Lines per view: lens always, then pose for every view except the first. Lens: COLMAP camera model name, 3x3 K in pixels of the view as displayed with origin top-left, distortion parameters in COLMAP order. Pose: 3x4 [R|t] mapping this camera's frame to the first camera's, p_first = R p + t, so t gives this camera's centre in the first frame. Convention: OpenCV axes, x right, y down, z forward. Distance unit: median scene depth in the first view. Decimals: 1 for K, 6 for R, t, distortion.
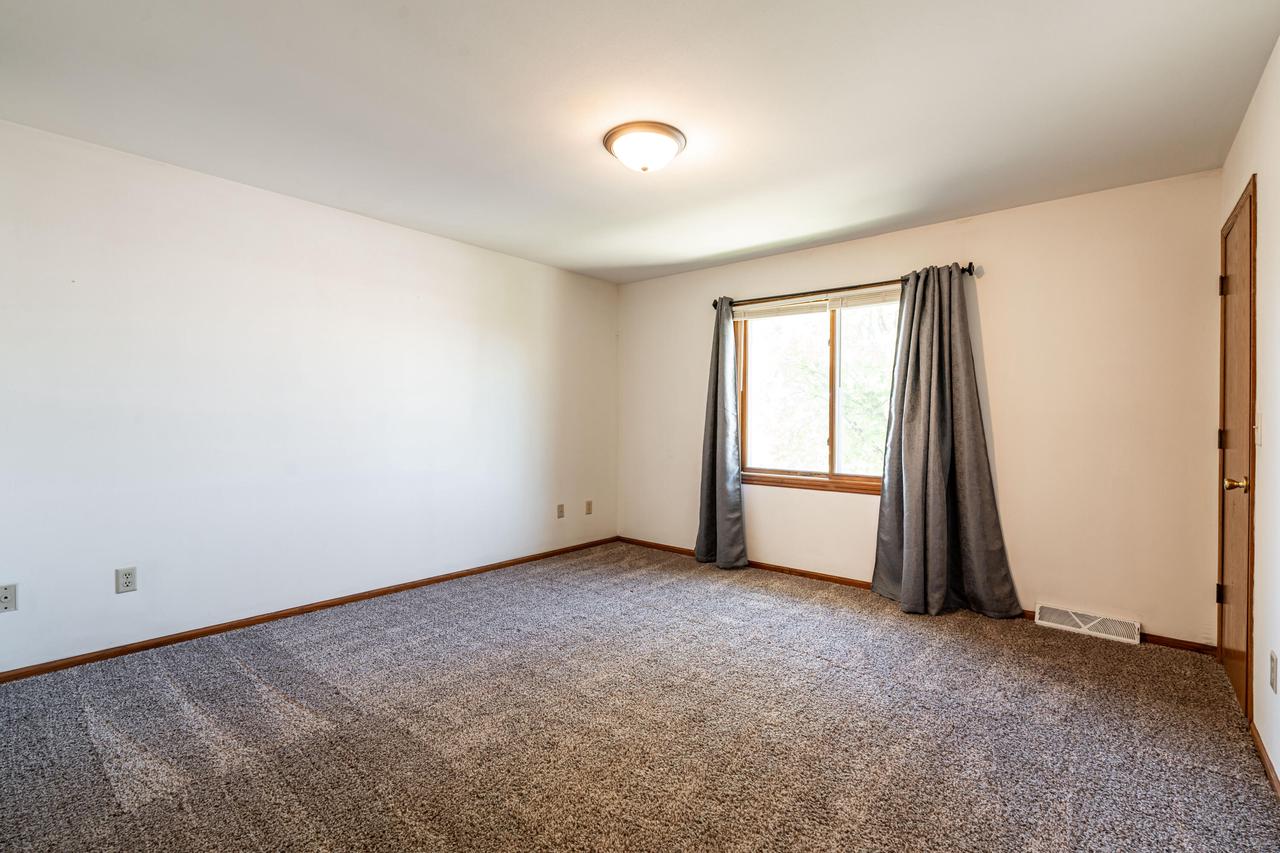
lens RADIAL K [[582.7, 0, 627.0], [0, 582.7, 419.6], [0, 0, 1]] dist [-0.005928, 0.001354]
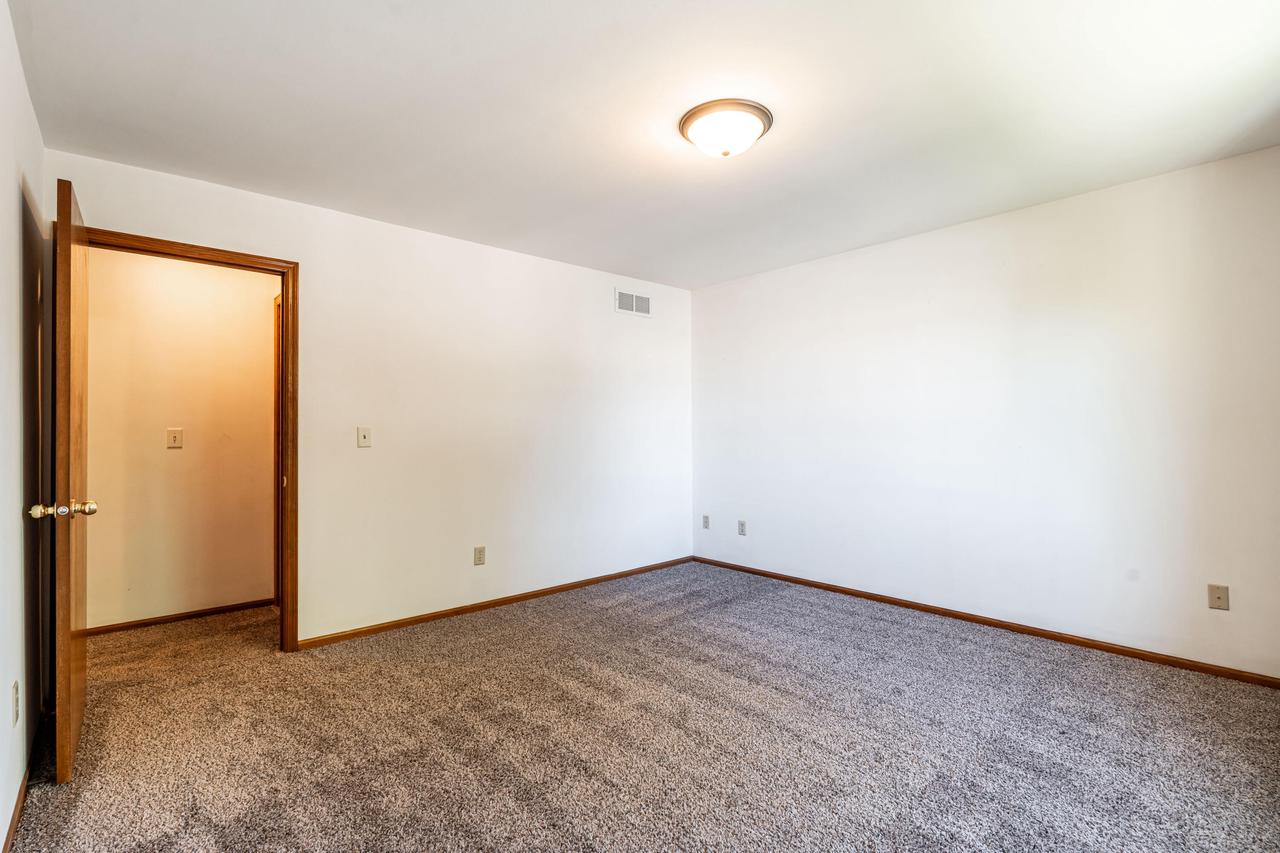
lens RADIAL K [[582.7, 0, 637.2], [0, 582.7, 420.5], [0, 0, 1]] dist [-0.005928, 0.001354]
pose [[-0.122804, -0.018088, -0.992266, 0.717102], [0.010478, 0.999755, -0.019521, -0.007250], [0.992376, -0.012794, -0.122585, 0.741703]]
